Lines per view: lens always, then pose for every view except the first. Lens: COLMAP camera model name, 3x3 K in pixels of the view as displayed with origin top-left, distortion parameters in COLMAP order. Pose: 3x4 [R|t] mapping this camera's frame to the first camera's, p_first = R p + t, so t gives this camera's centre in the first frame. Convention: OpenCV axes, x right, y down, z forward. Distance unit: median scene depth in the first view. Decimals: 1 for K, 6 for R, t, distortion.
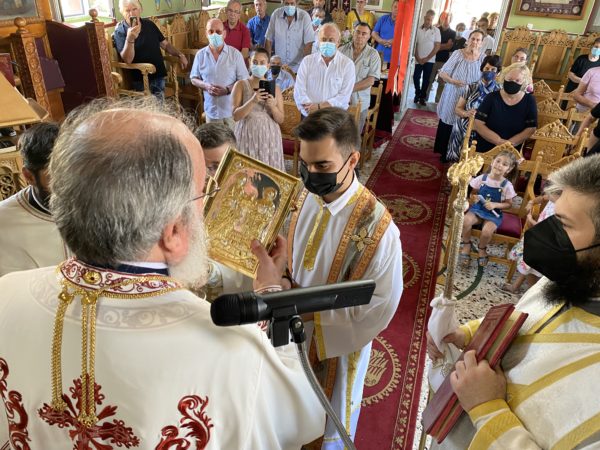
lens RADIAL K [[457.3, 0, 301.8], [0, 457.3, 226.7], [0, 0, 1]] dist [0.003684, -0.004451]
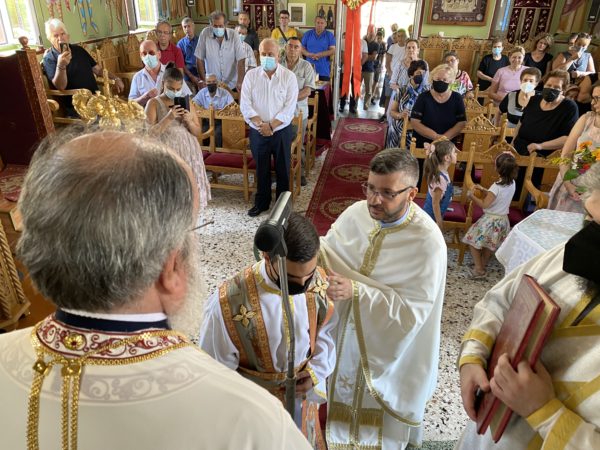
lens RADIAL K [[457.3, 0, 302.2], [0, 457.3, 223.8], [0, 0, 1]] dist [0.003684, -0.004451]
pose [[0.984072, -0.108423, 0.140876, -0.041040], [0.114403, 0.992816, -0.035044, 0.015141], [-0.136065, 0.050603, 0.989407, -0.014238]]
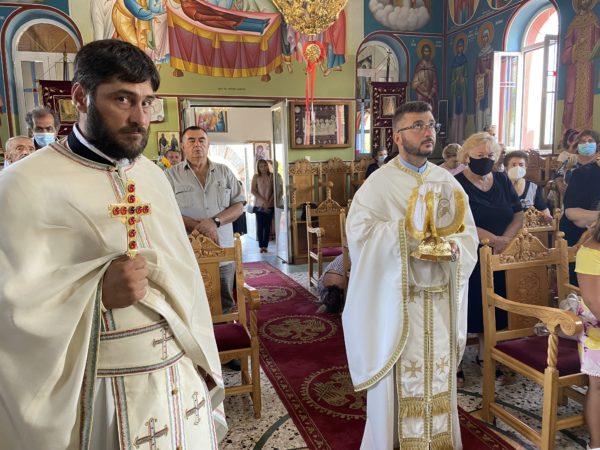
lens RADIAL K [[457.3, 0, 295.3], [0, 457.3, 221.0], [0, 0, 1]] dist [0.003684, -0.004451]
pose [[0.793230, -0.151440, 0.589790, -0.144755], [0.366171, 0.892519, -0.263305, -0.105422], [-0.486524, 0.424825, 0.763425, 0.455344]]
